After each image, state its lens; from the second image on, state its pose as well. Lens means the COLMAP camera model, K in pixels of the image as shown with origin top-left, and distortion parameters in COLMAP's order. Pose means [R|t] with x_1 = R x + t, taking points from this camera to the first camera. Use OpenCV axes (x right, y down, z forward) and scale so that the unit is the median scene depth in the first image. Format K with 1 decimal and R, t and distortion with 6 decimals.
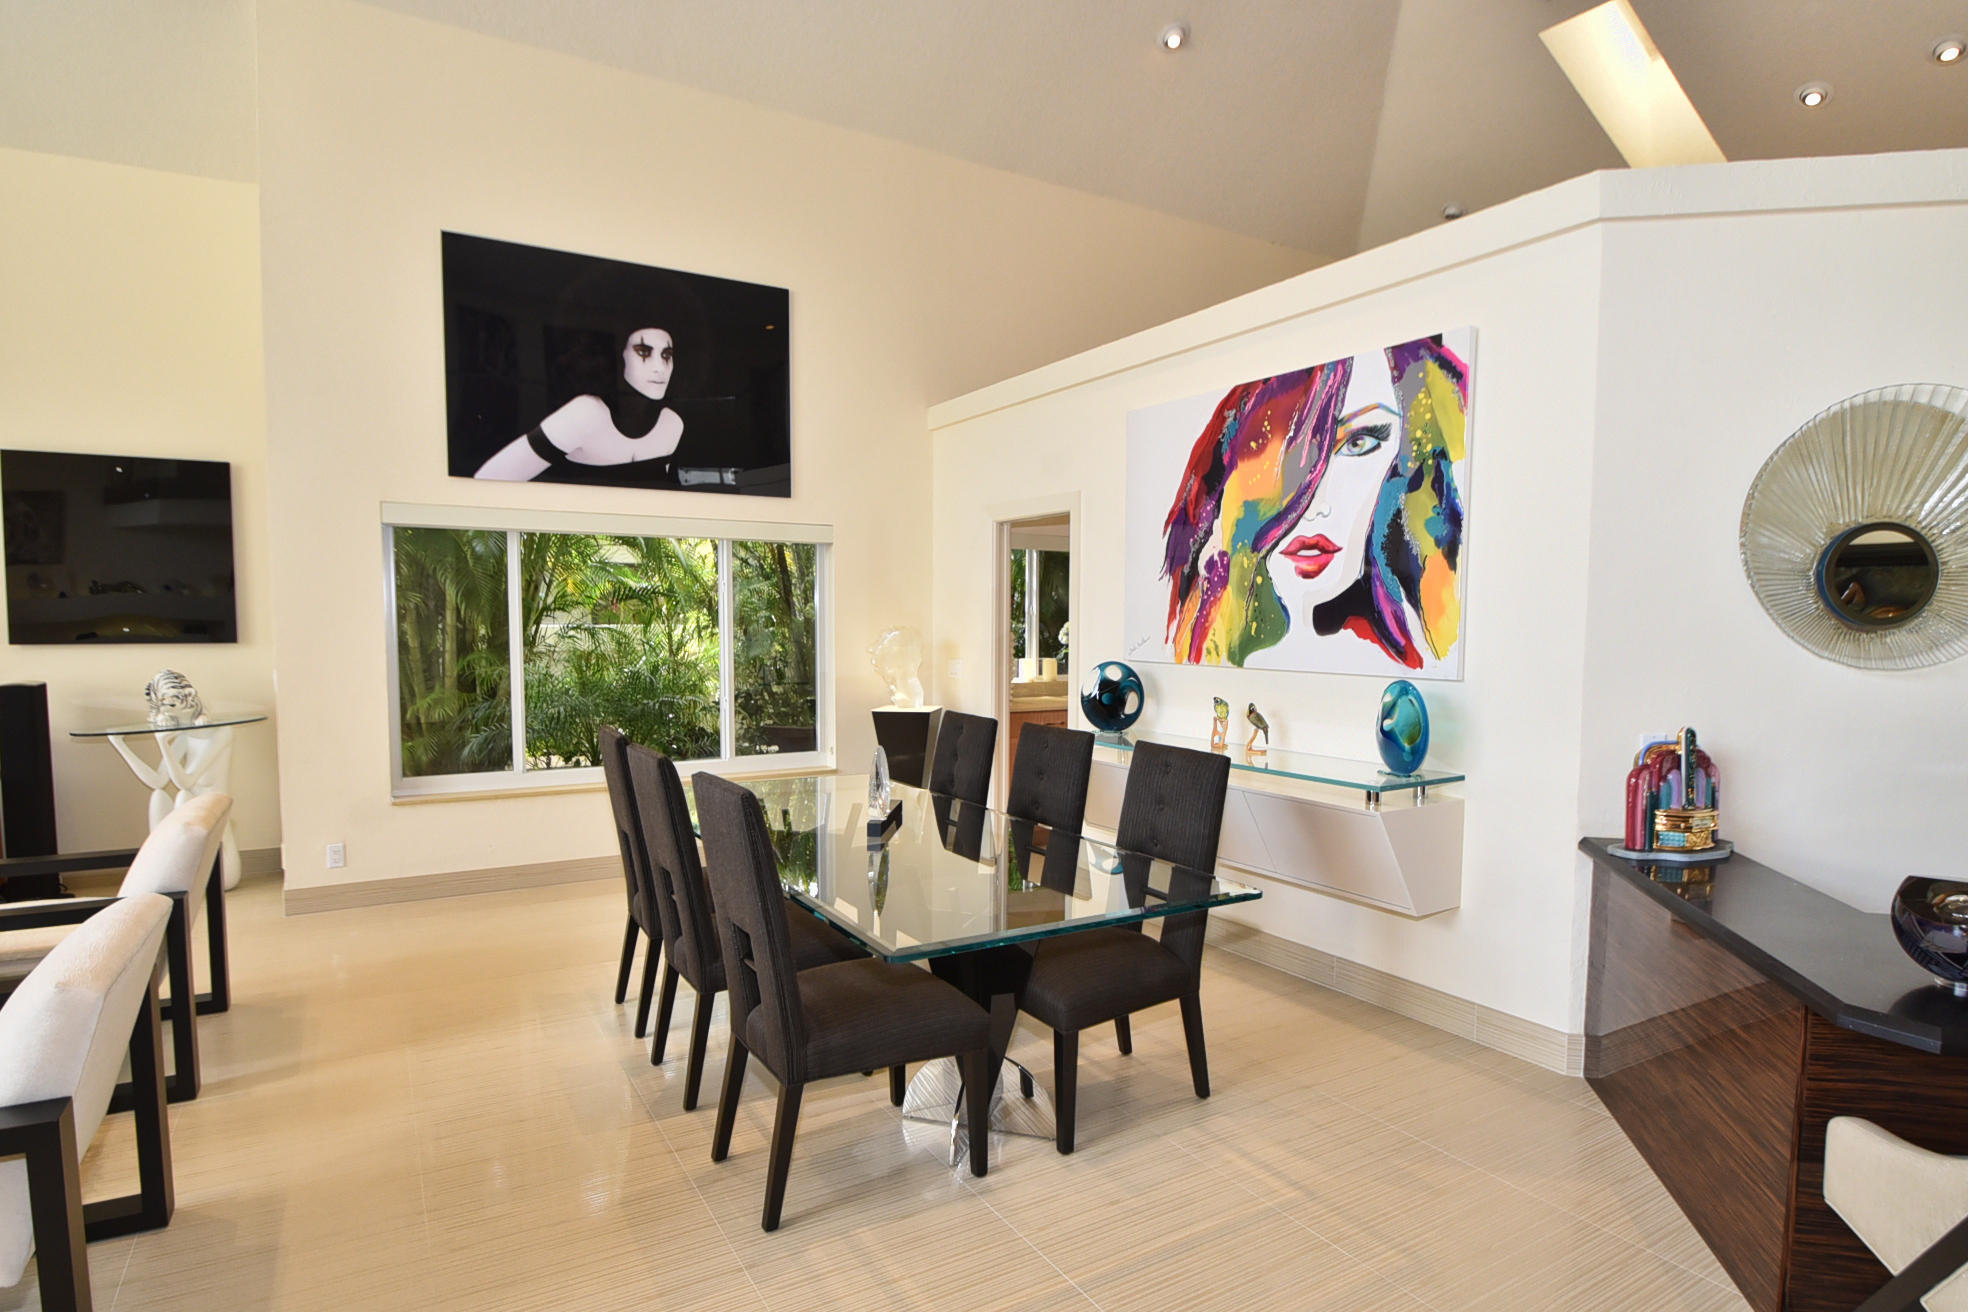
lens RADIAL K [[1028.1, 0, 978.7], [0, 1028.1, 703.3], [0, 0, 1]] dist [-0.005746, -0.009148]
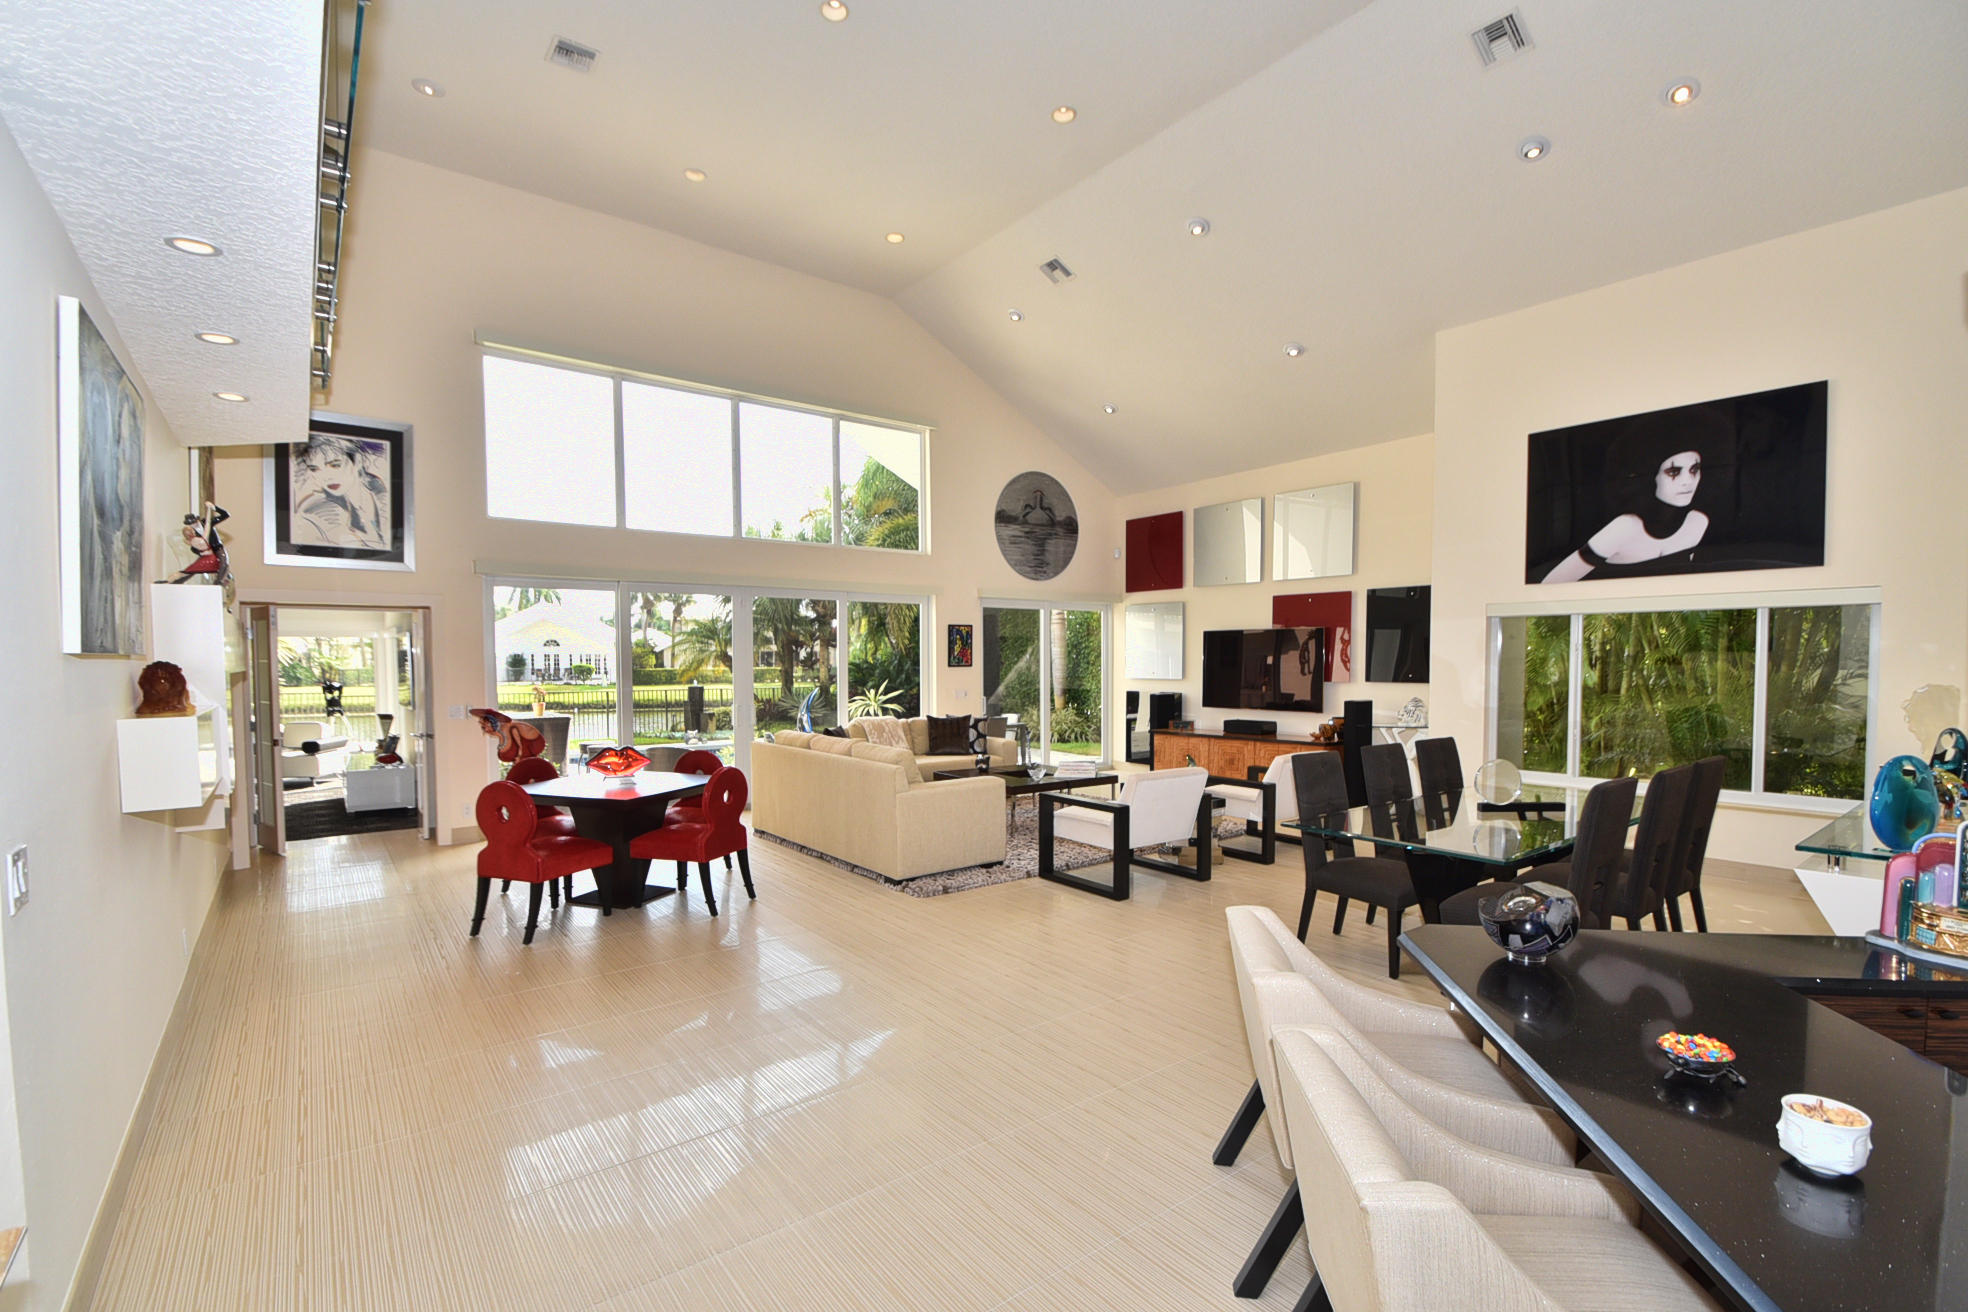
lens RADIAL K [[871.7, 0, 951.7], [0, 871.7, 701.0], [0, 0, 1]] dist [-0.002512, -0.009493]
pose [[0.081823, 0.041897, -0.995766, 0.716429], [-0.071925, 0.996759, 0.036029, -0.023054], [0.994048, 0.068673, 0.084571, 0.003937]]
